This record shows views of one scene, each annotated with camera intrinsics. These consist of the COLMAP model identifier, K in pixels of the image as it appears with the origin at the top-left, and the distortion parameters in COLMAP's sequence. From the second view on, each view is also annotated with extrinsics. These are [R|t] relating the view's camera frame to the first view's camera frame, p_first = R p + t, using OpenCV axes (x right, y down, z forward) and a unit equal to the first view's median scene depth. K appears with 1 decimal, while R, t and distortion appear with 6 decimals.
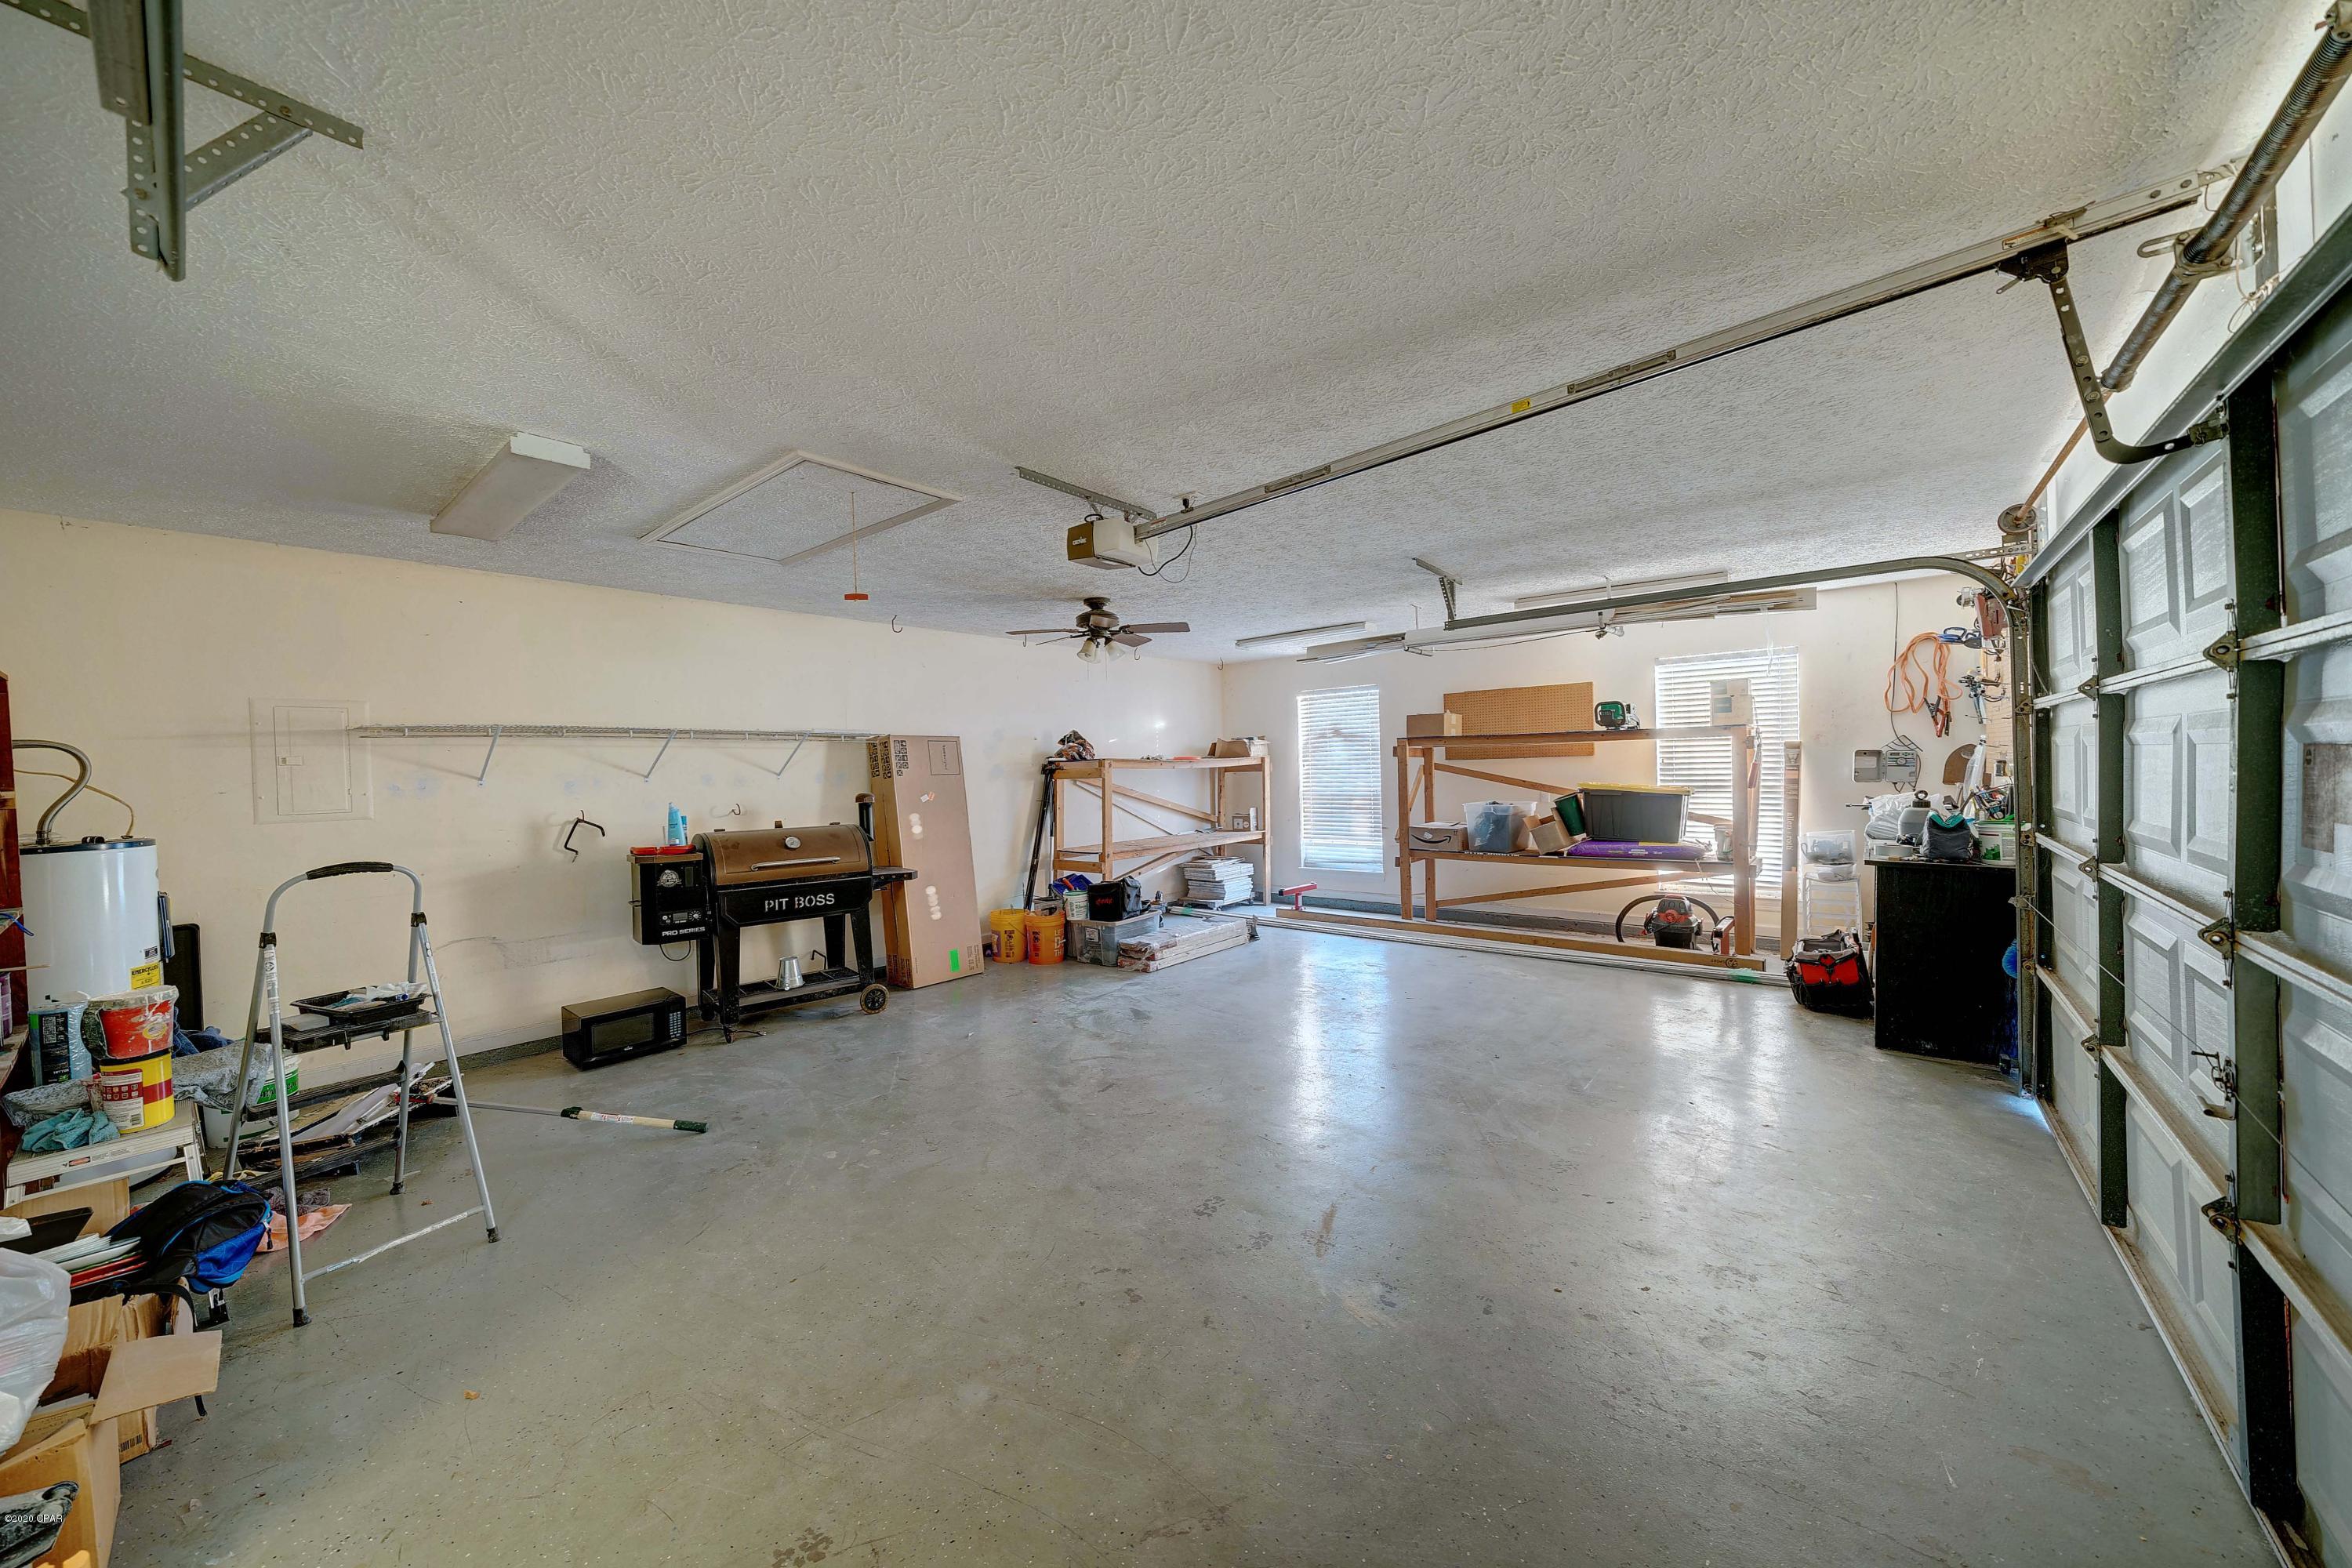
lens RADIAL K [[817.9, 0, 1160.8], [0, 817.9, 775.9], [0, 0, 1]] dist [-0.004856, 0.000176]
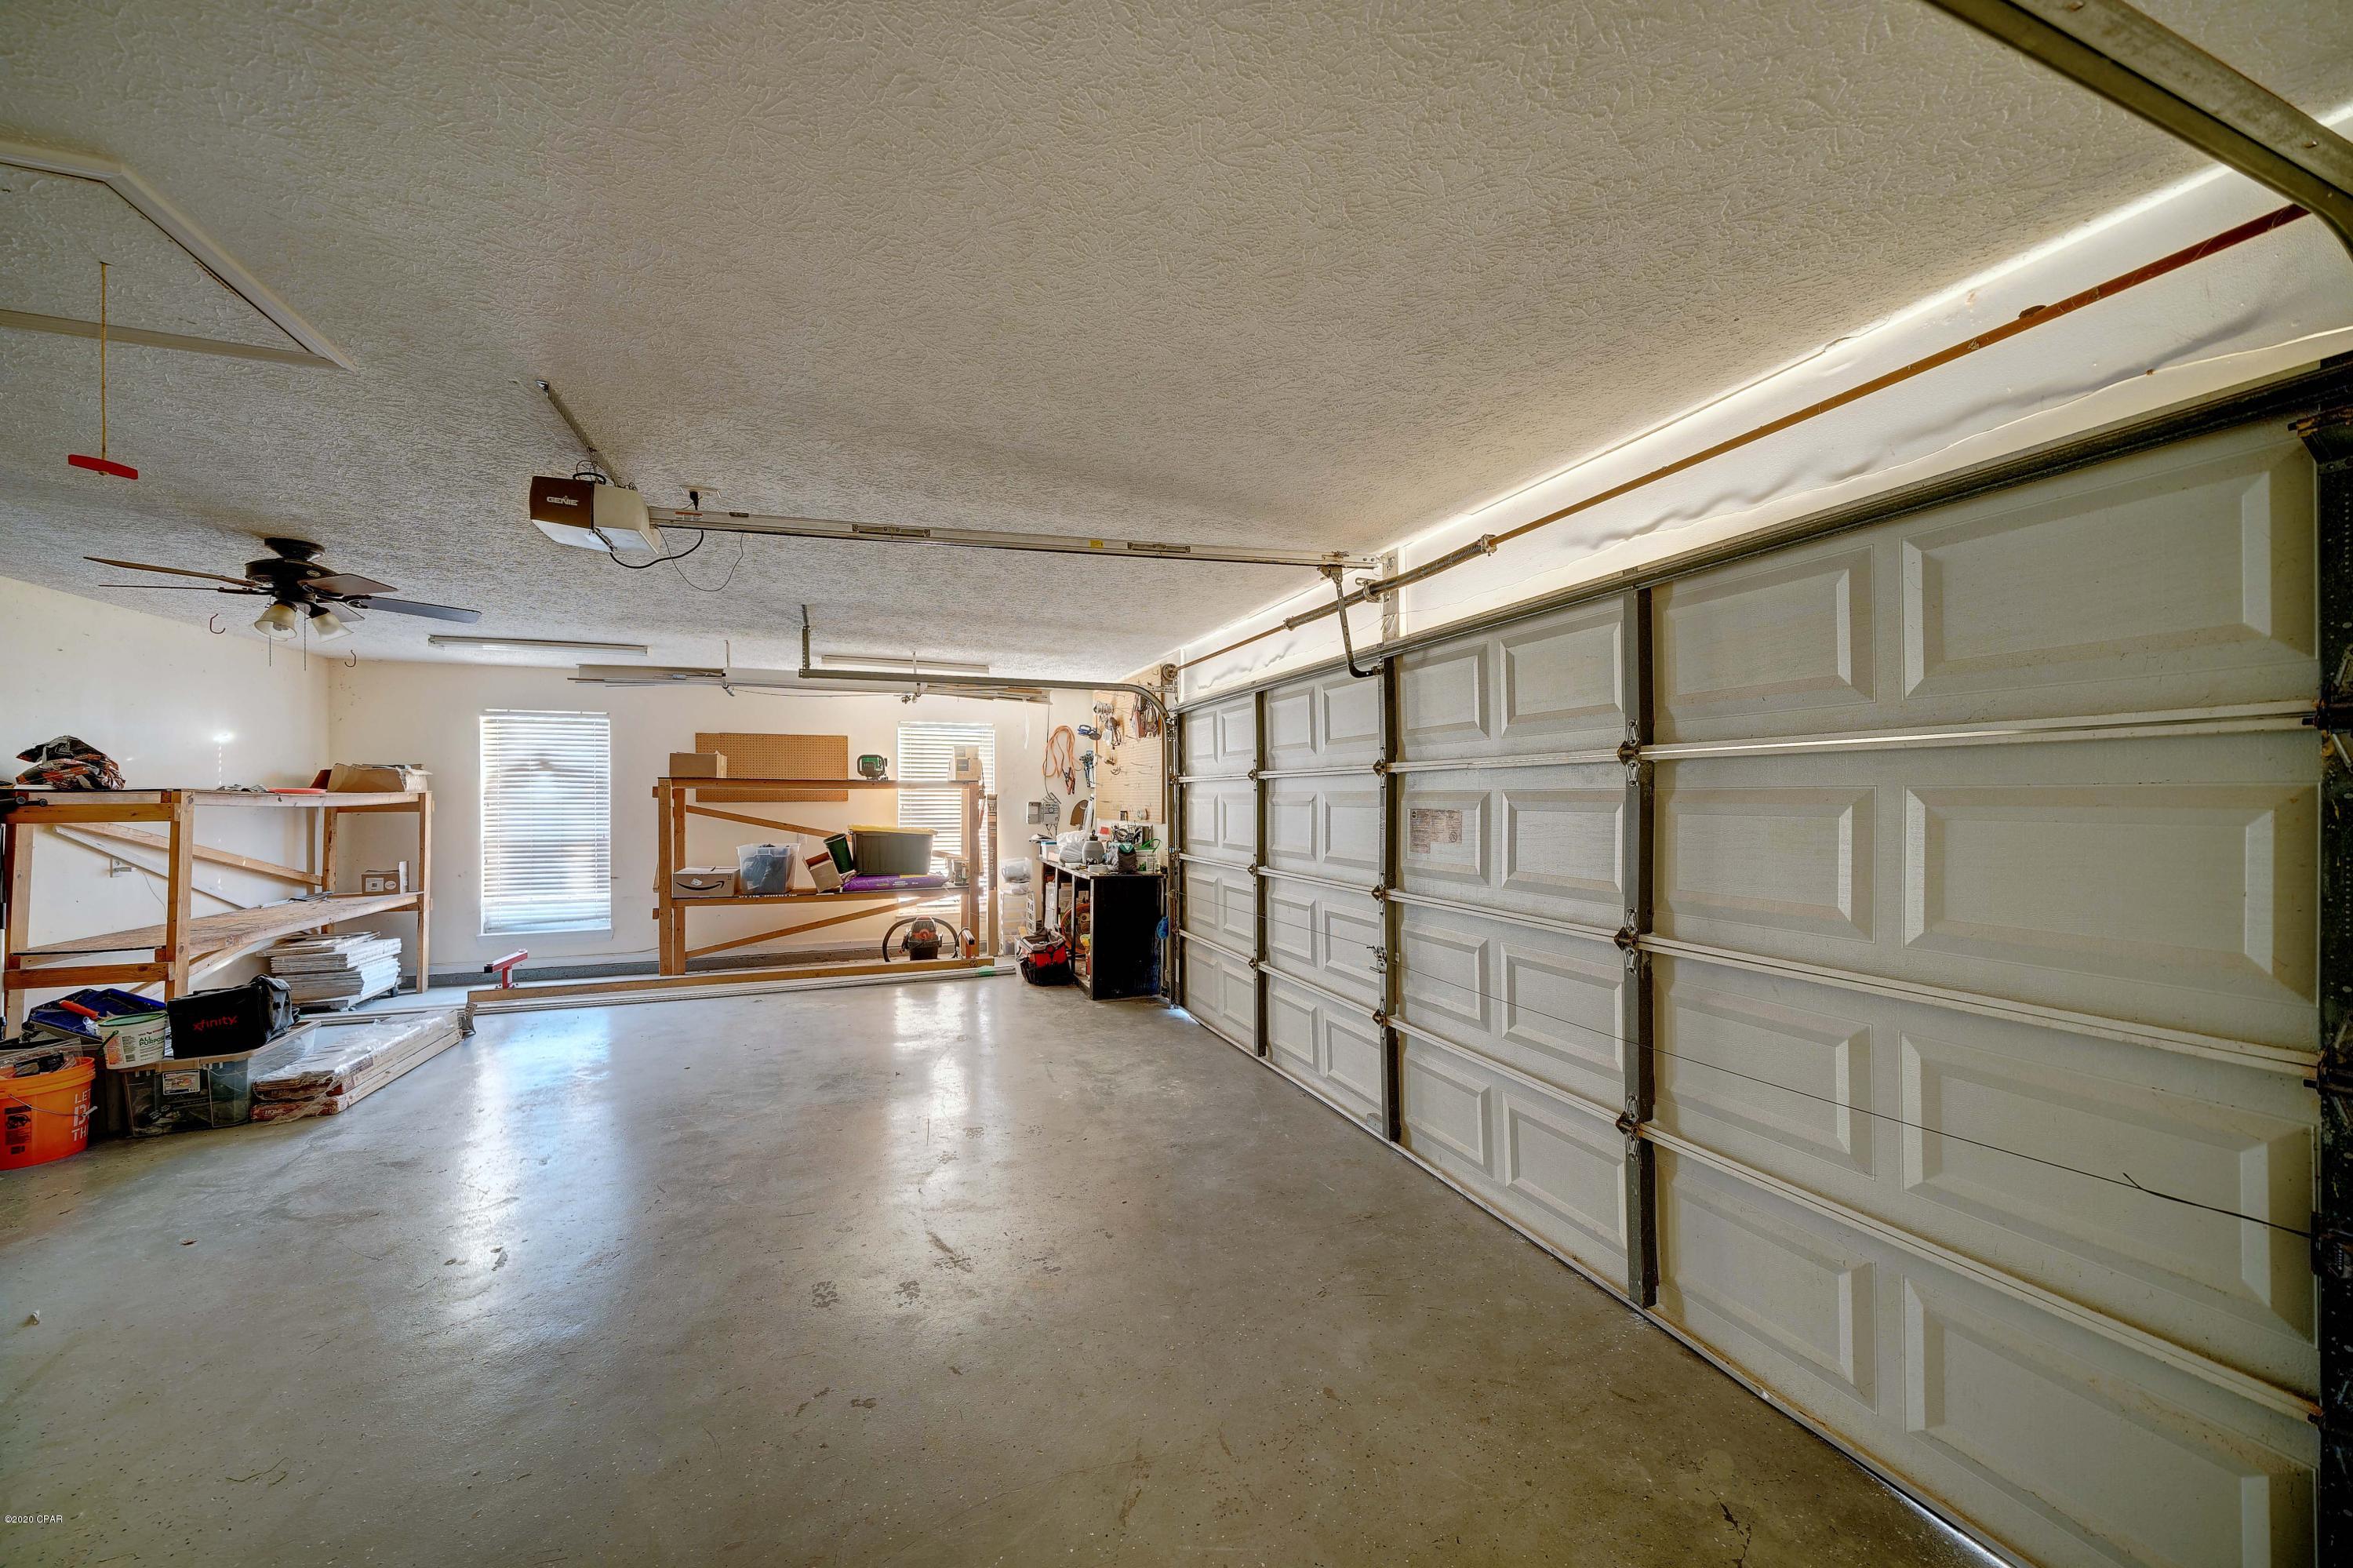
lens RADIAL K [[818.3, 0, 1107.9], [0, 818.3, 793.0], [0, 0, 1]] dist [-0.004856, 0.000176]
pose [[0.518187, 0.029223, 0.854768, -0.259926], [-0.004013, 0.999488, -0.031738, -0.001867], [-0.855258, 0.013016, 0.518039, 0.114417]]
